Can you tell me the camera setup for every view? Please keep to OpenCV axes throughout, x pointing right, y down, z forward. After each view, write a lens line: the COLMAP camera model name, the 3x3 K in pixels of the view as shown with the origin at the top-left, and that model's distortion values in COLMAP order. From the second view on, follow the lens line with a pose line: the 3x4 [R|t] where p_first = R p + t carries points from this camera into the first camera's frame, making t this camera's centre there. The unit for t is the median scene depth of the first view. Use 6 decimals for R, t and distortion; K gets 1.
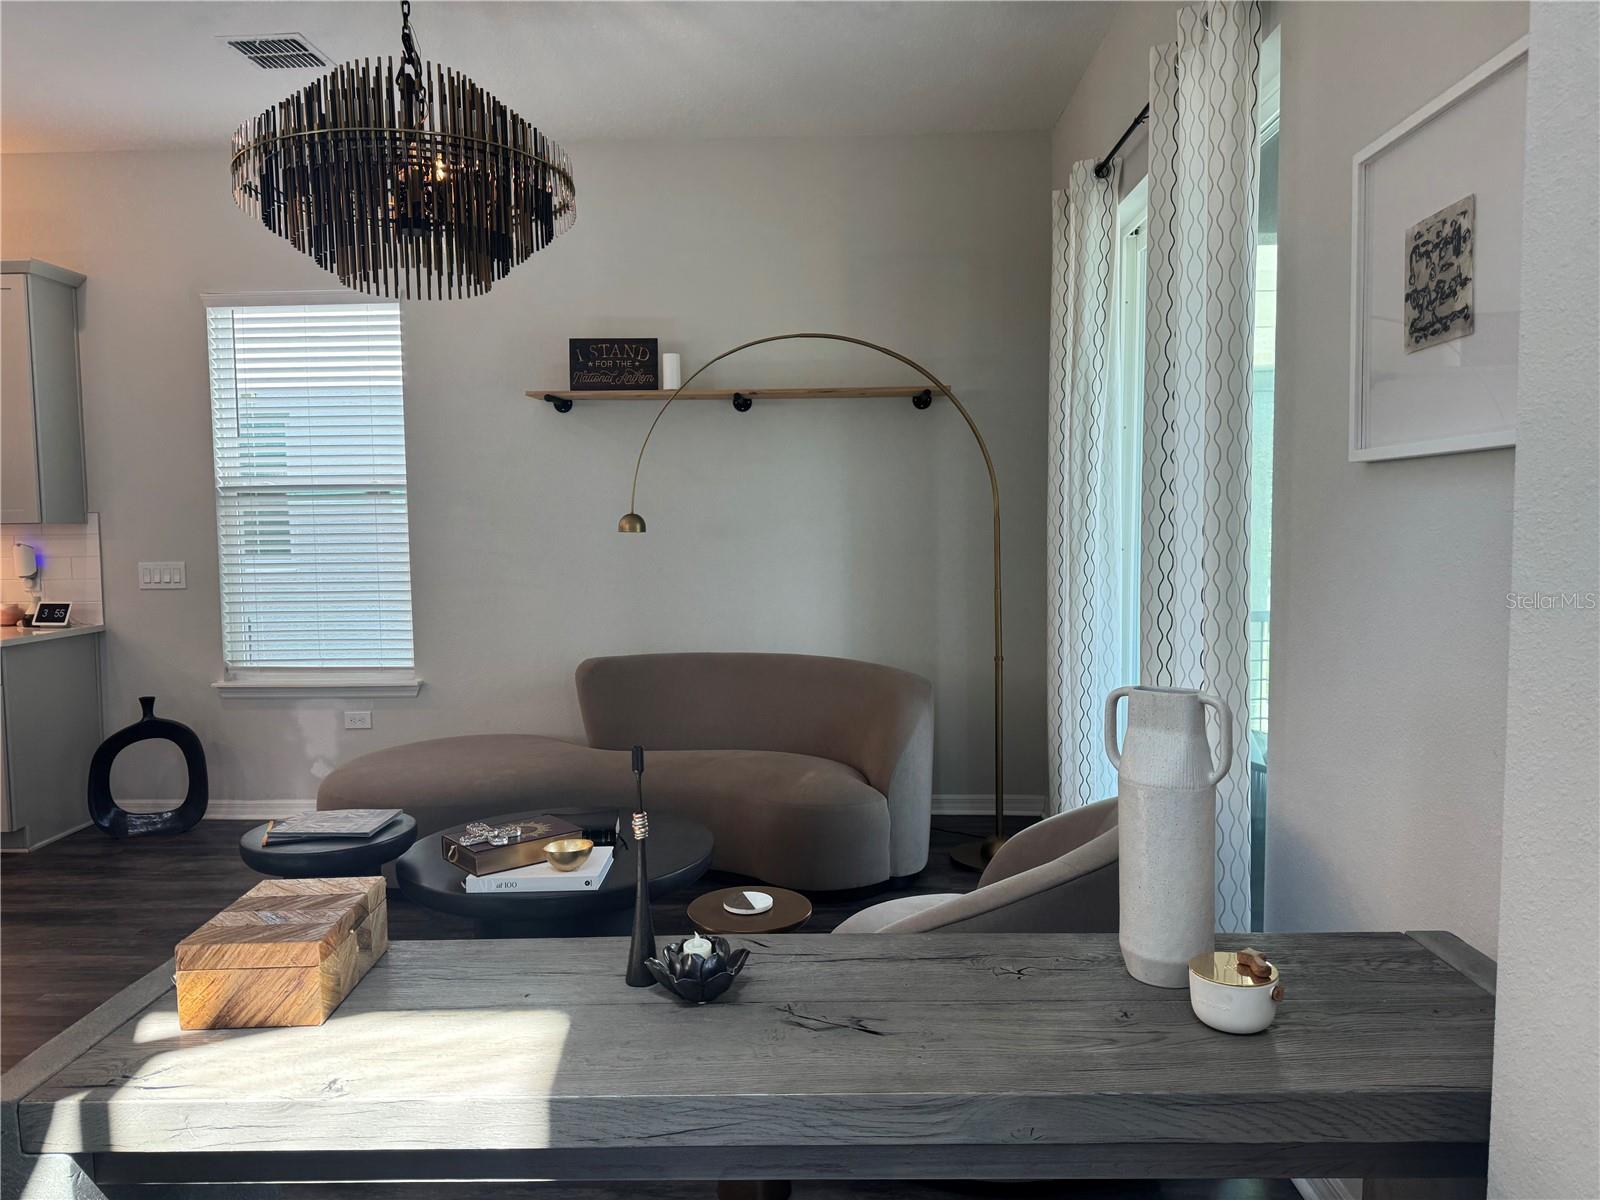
lens RADIAL K [[1124.1, 0, 798.1], [0, 1124.1, 600.7], [0, 0, 1]] dist [0.186066, -0.305890]
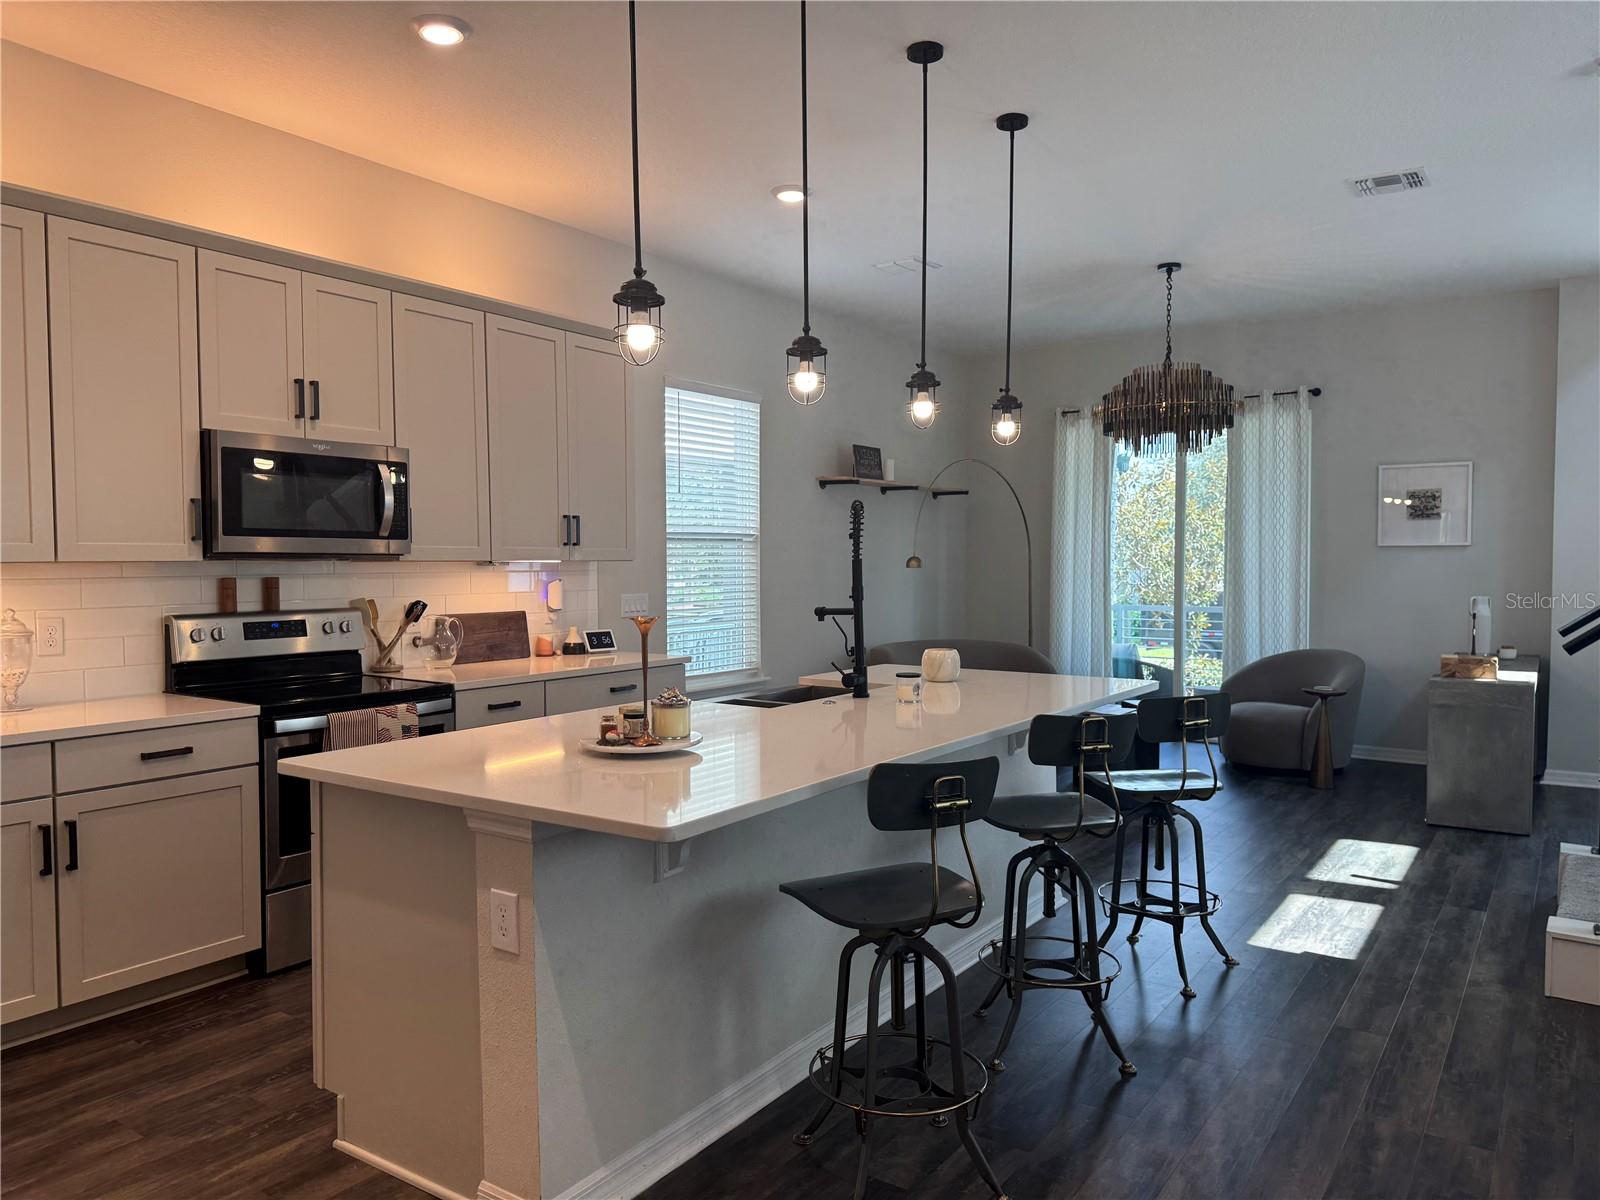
lens RADIAL K [[1124.1, 0, 798.1], [0, 1124.1, 600.7], [0, 0, 1]] dist [0.186066, -0.305890]
pose [[0.525859, -0.019477, 0.850349, -1.526416], [0.057663, 0.998254, -0.012794, -0.001634], [-0.848615, 0.055761, 0.526064, 0.262935]]
